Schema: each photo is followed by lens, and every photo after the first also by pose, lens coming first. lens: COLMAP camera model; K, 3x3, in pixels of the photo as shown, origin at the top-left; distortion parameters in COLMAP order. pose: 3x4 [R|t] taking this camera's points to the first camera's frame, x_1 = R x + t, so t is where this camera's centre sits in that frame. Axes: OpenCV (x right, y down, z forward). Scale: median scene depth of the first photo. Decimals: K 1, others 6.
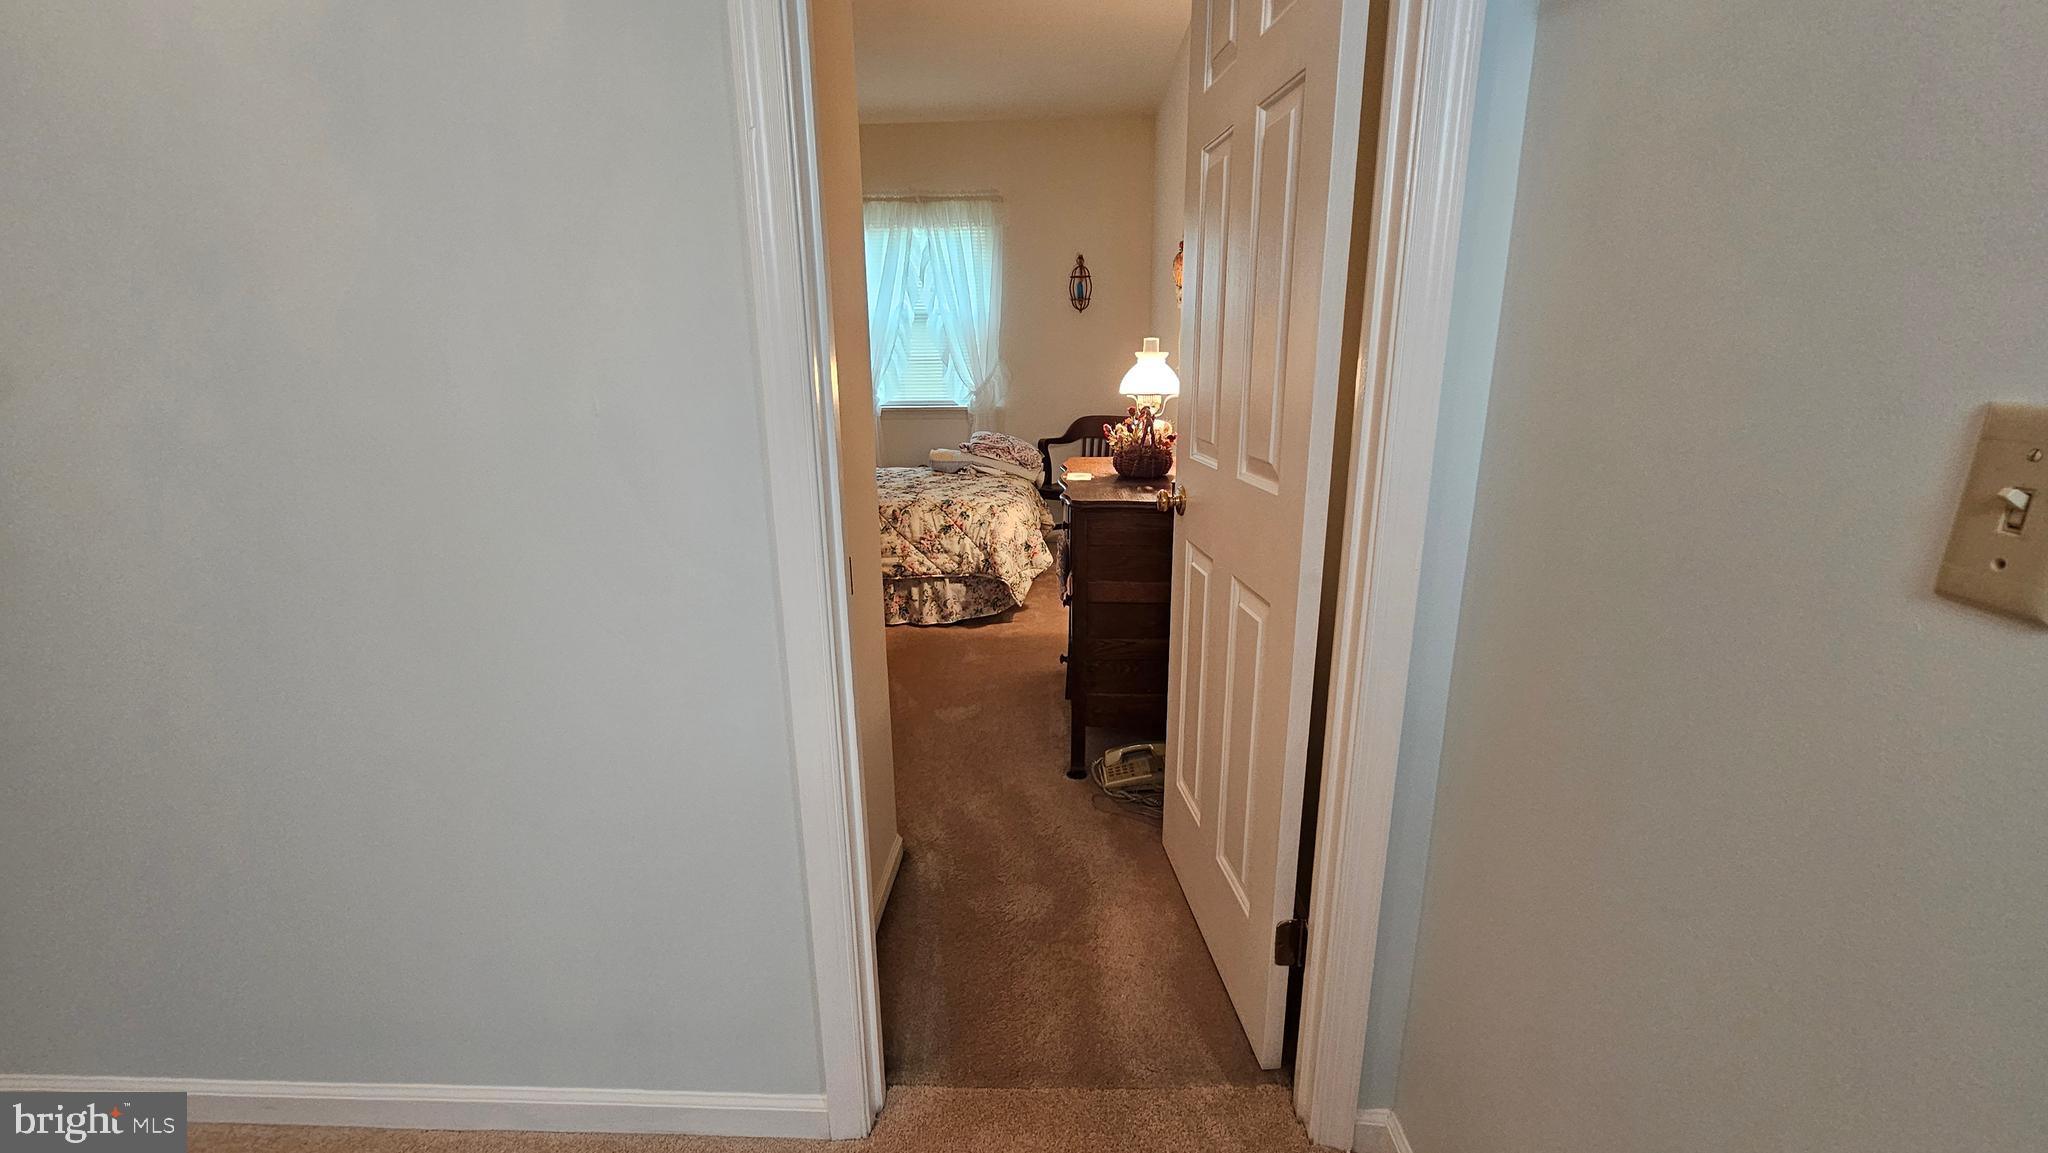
lens RADIAL K [[838.2, 0, 1030.4], [0, 838.2, 582.2], [0, 0, 1]] dist [-0.004203, 0.000676]
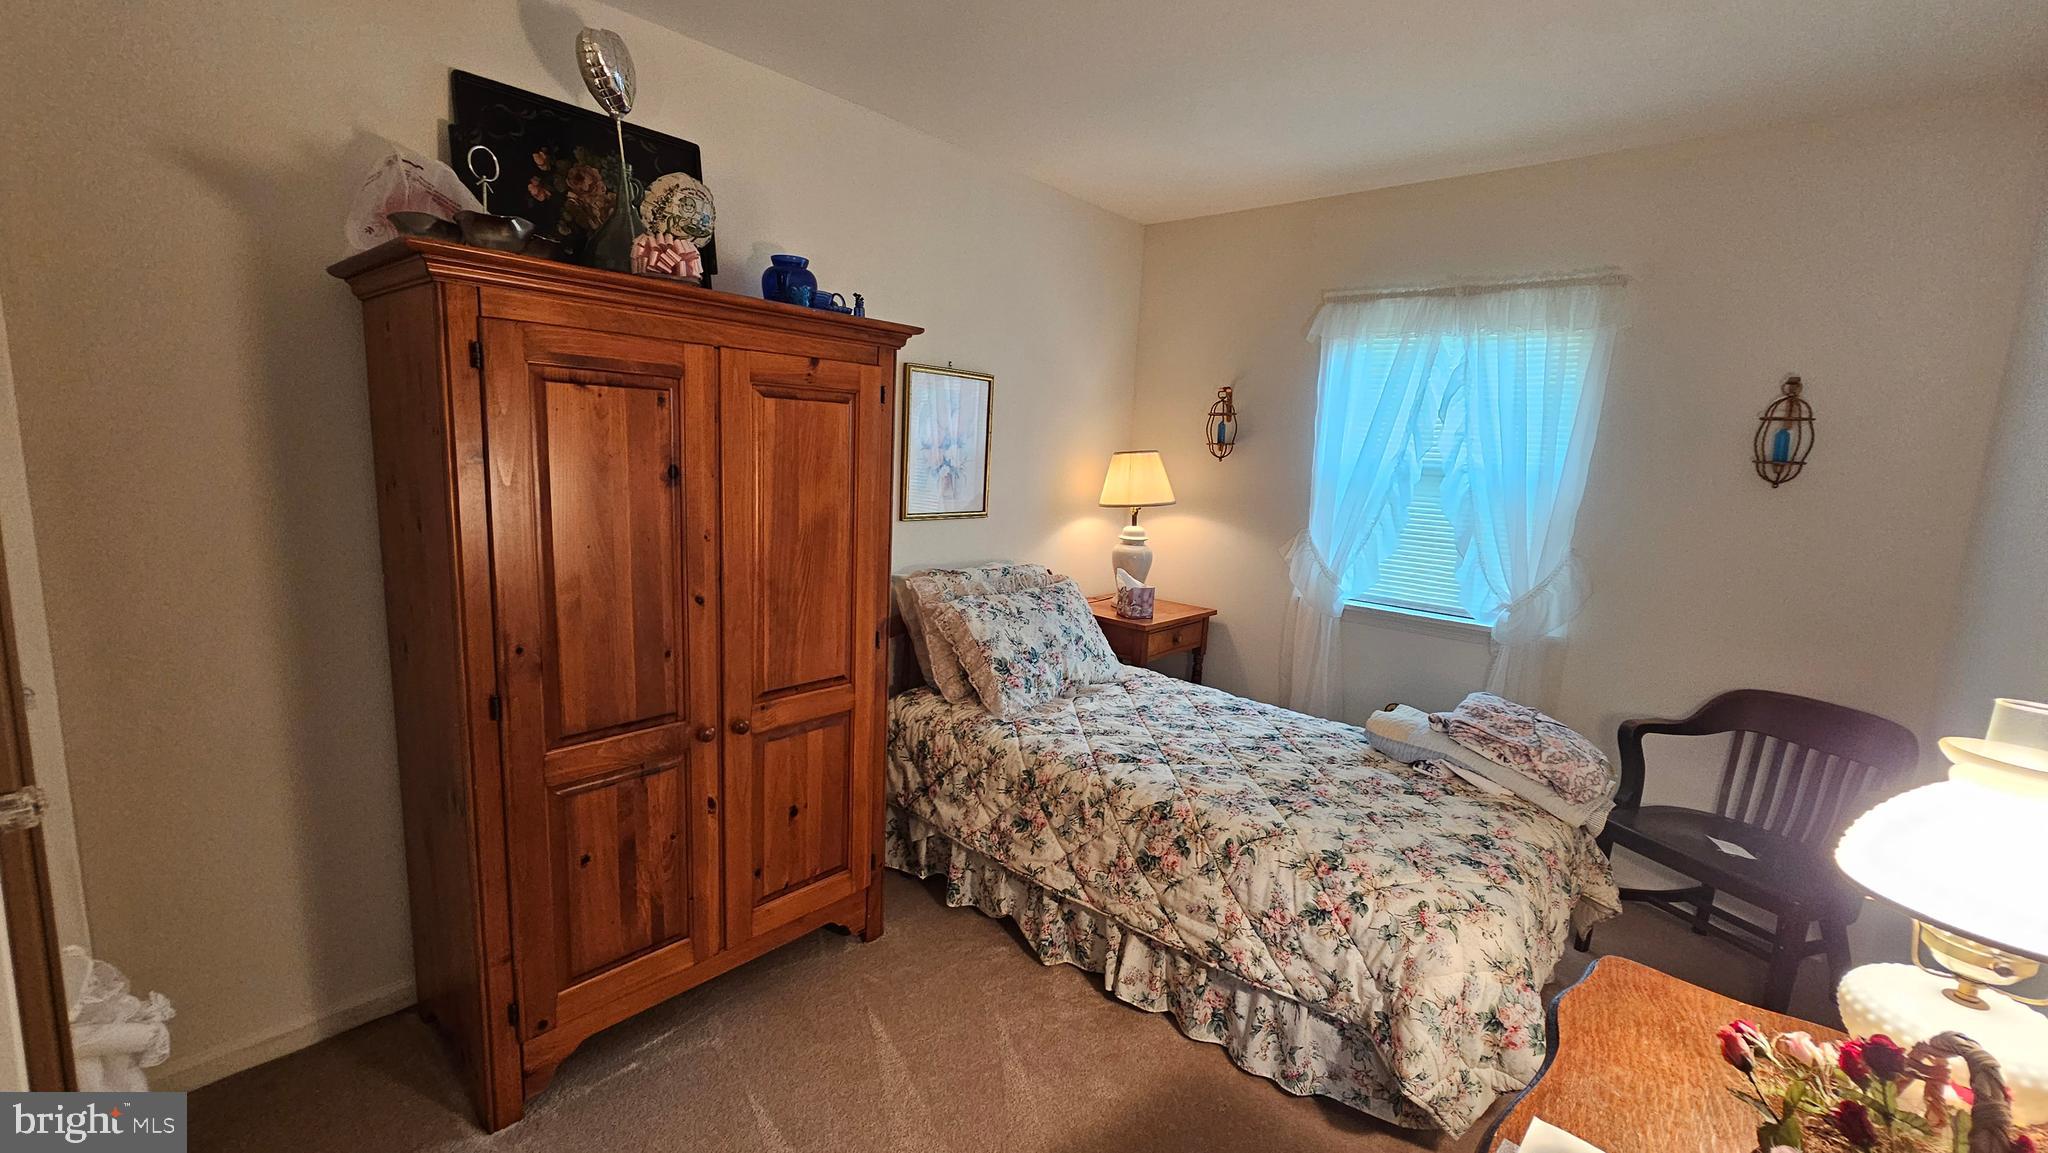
lens RADIAL K [[838.2, 0, 1030.4], [0, 838.2, 582.2], [0, 0, 1]] dist [-0.004203, 0.000676]
pose [[0.771737, 0.148635, -0.618329, 0.044475], [-0.226291, 0.972848, -0.048579, -0.186798], [0.594319, 0.177412, 0.784417, 0.464930]]
